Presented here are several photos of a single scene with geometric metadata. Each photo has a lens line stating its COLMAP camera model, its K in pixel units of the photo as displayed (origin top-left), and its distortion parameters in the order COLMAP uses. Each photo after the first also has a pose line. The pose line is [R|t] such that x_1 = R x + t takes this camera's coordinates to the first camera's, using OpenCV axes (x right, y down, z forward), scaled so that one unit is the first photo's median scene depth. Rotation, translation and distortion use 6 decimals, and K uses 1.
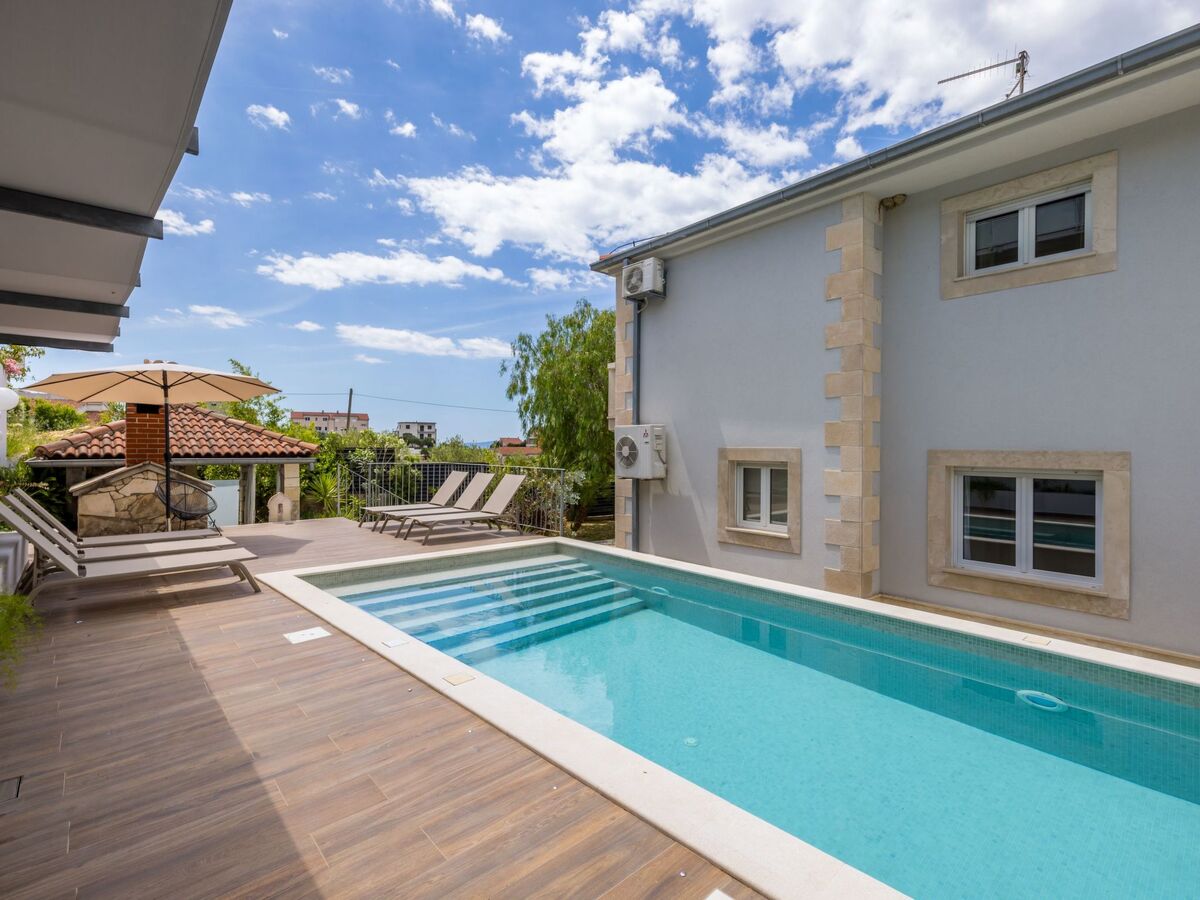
lens RADIAL K [[567.7, 0, 596.0], [0, 567.7, 444.4], [0, 0, 1]] dist [0.004806, 0.000015]
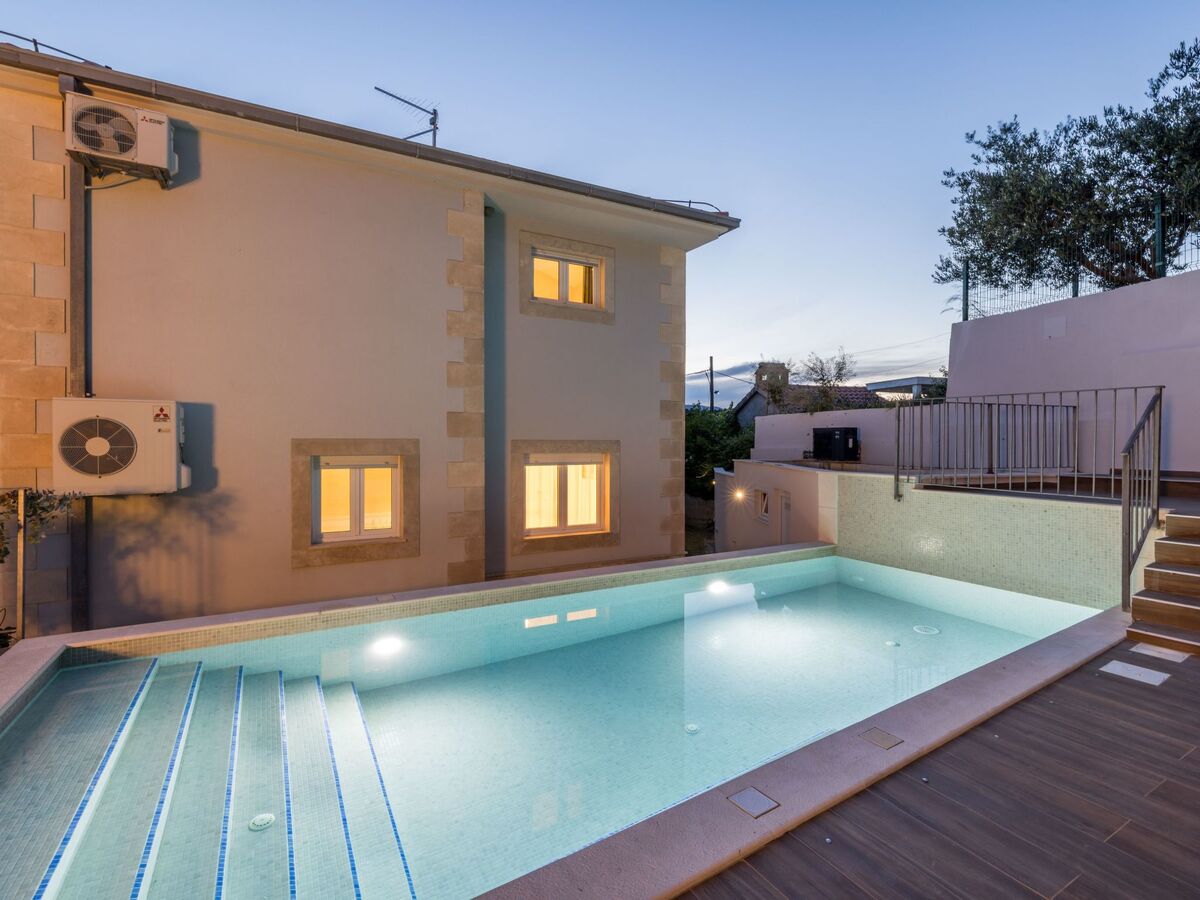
lens RADIAL K [[567.7, 0, 596.0], [0, 567.7, 444.4], [0, 0, 1]] dist [0.004806, 0.000015]
pose [[0.190640, -0.010437, 0.981604, -0.477413], [-0.010681, 0.999862, 0.012706, -0.001487], [-0.981602, -0.012907, 0.190503, 0.546174]]
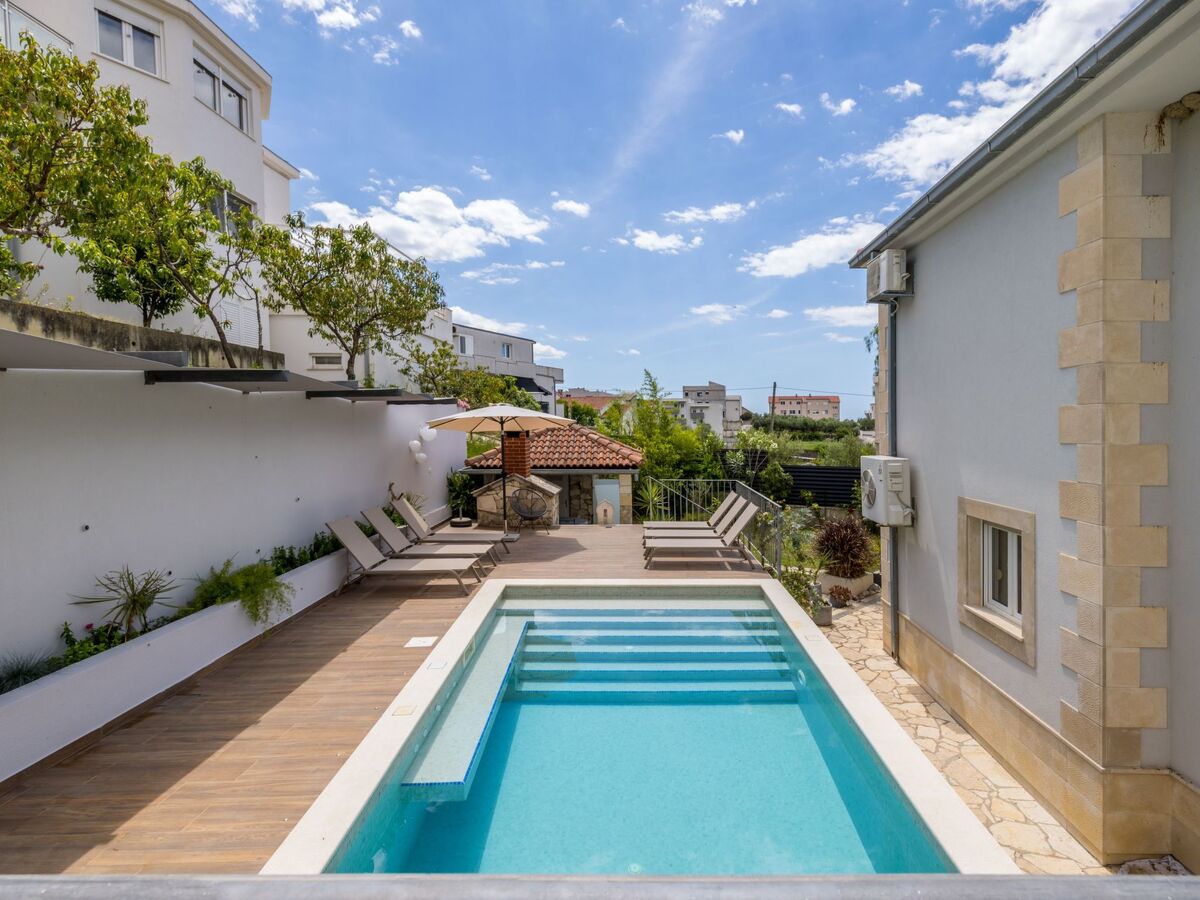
lens RADIAL K [[596.5, 0, 654.8], [0, 596.5, 442.4], [0, 0, 1]] dist [-0.001582, -0.000228]
pose [[0.756886, 0.014122, -0.653395, 0.471528], [0.007441, 0.999516, 0.030222, -0.100845], [0.653505, -0.027736, 0.756414, 0.169689]]
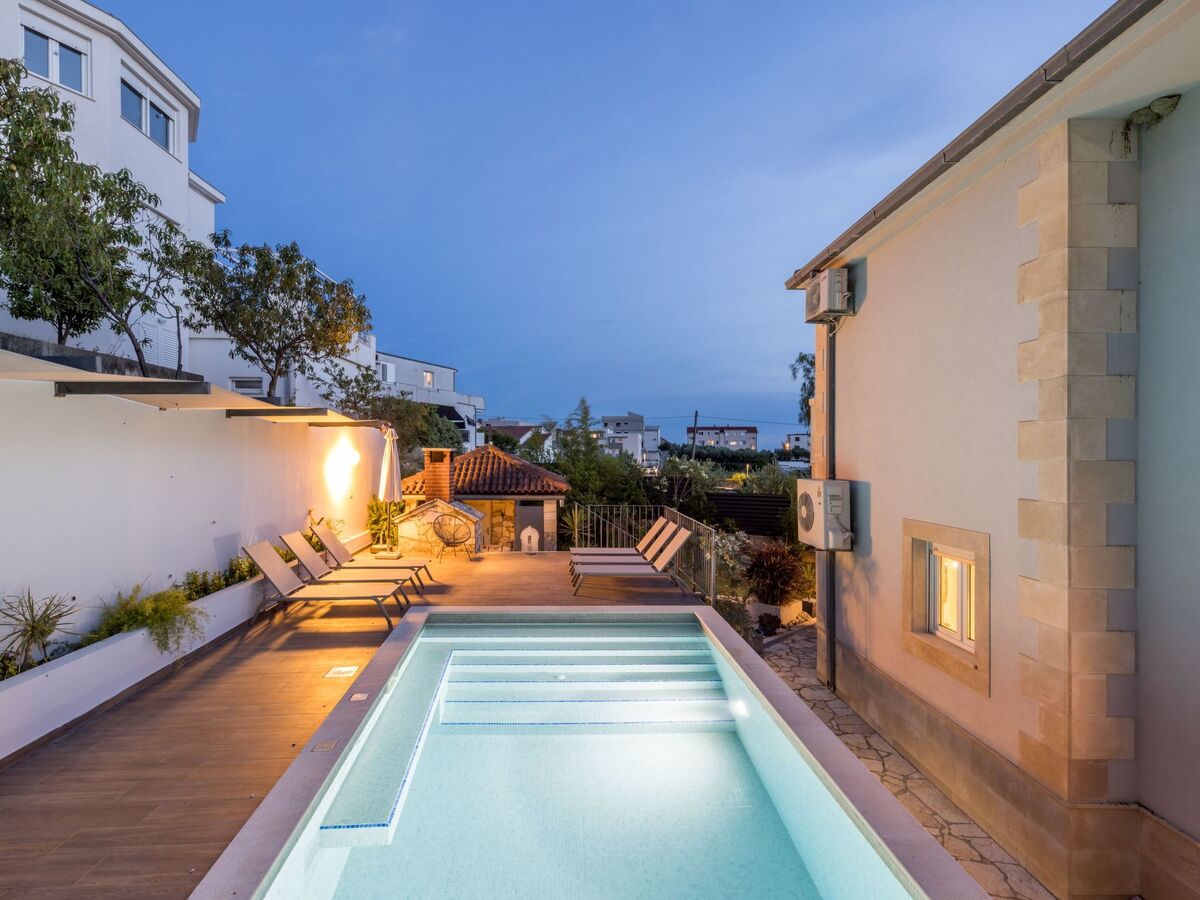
lens RADIAL K [[590.9, 0, 590.4], [0, 590.9, 446.8], [0, 0, 1]] dist [-0.001849, 0.000393]
pose [[0.774881, -0.008232, -0.632054, 0.436694], [0.000579, 0.999924, -0.012313, -0.088058], [0.632107, 0.009175, 0.774827, 0.177539]]
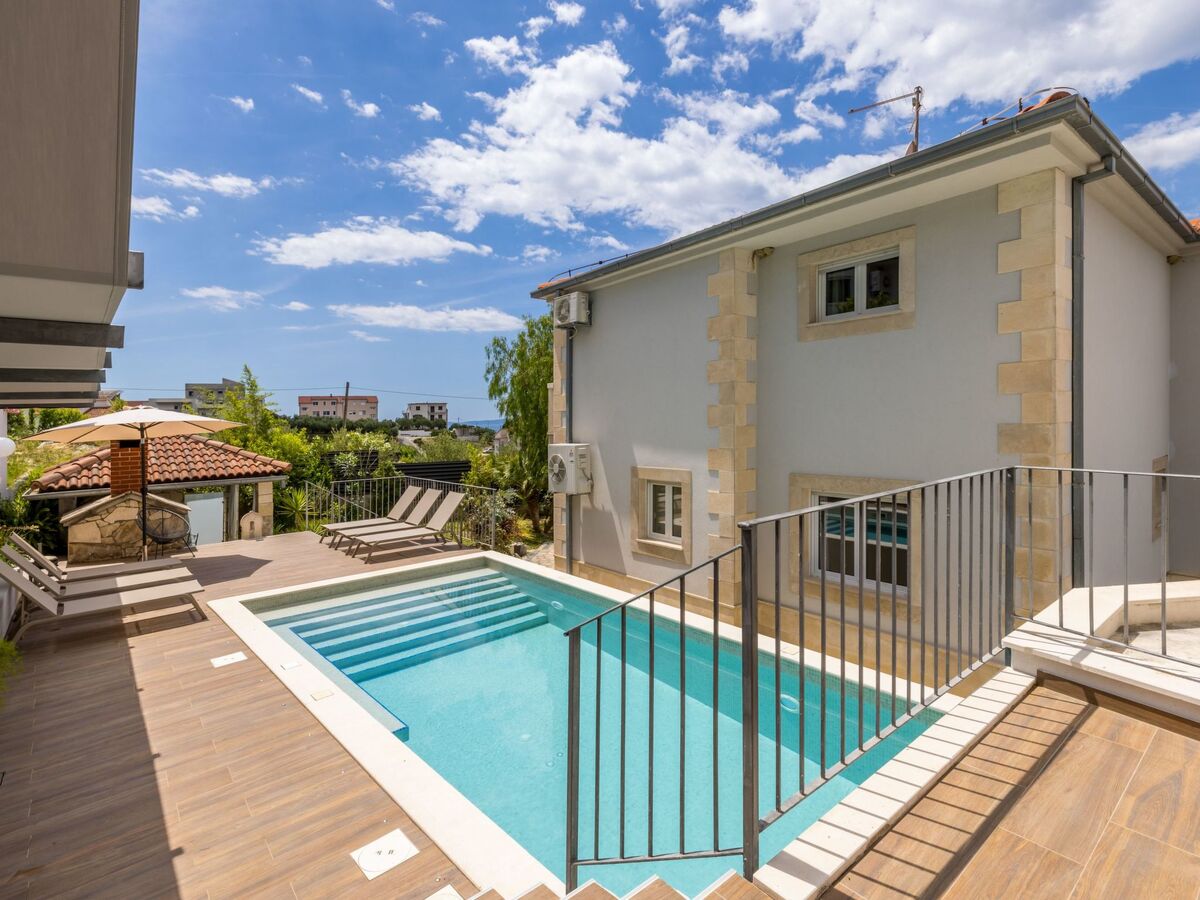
lens RADIAL K [[597.0, 0, 609.8], [0, 597.0, 403.8], [0, 0, 1]] dist [0.002625, 0.001057]
pose [[0.999327, -0.031459, -0.018865, 0.221003], [0.031069, 0.999305, -0.020600, -0.104882], [0.019500, 0.020000, 0.999610, -0.194435]]
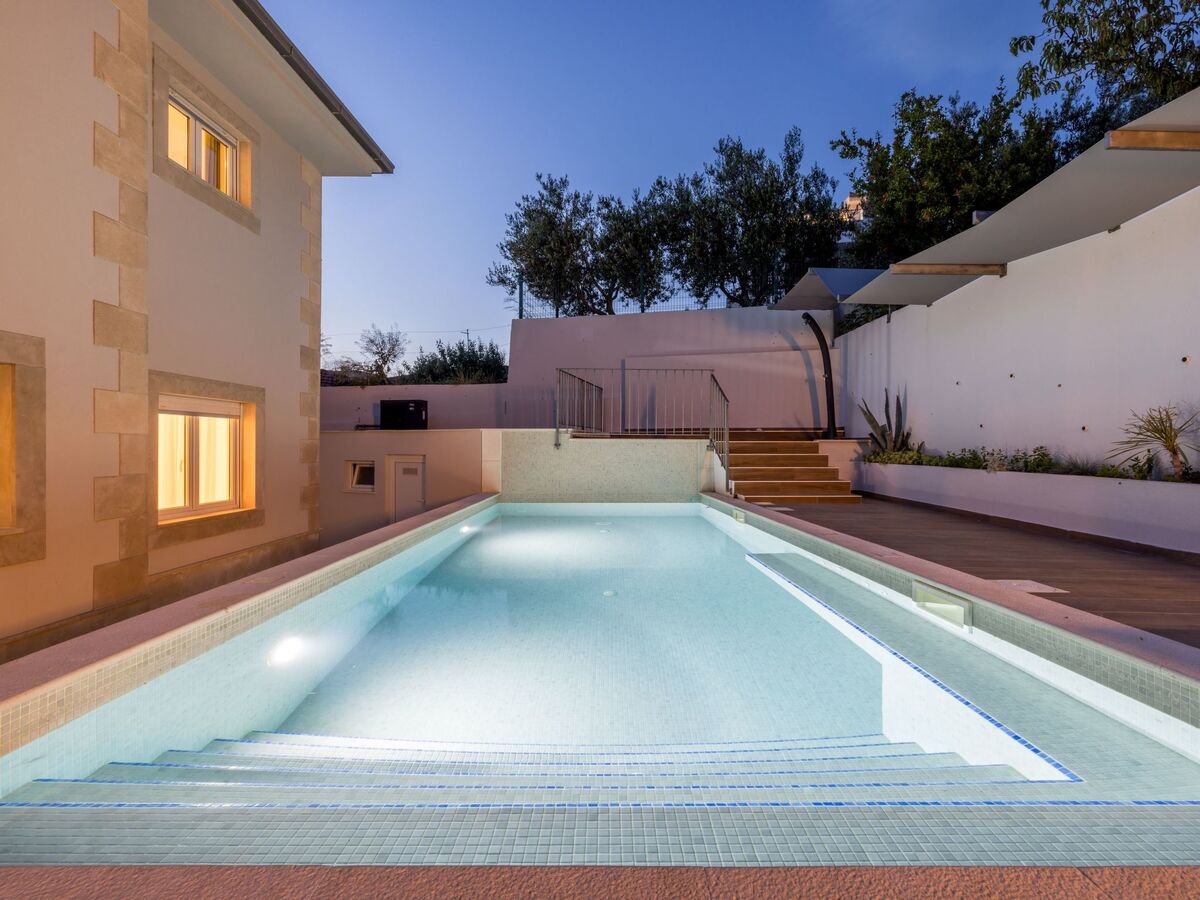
lens RADIAL K [[563.3, 0, 625.9], [0, 563.3, 449.6], [0, 0, 1]] dist [0.000126, -0.011765]
pose [[-0.761647, -0.013533, 0.647850, -0.324883], [-0.010765, 0.999908, 0.008231, 0.089864], [-0.647902, -0.000705, -0.761723, 1.037038]]
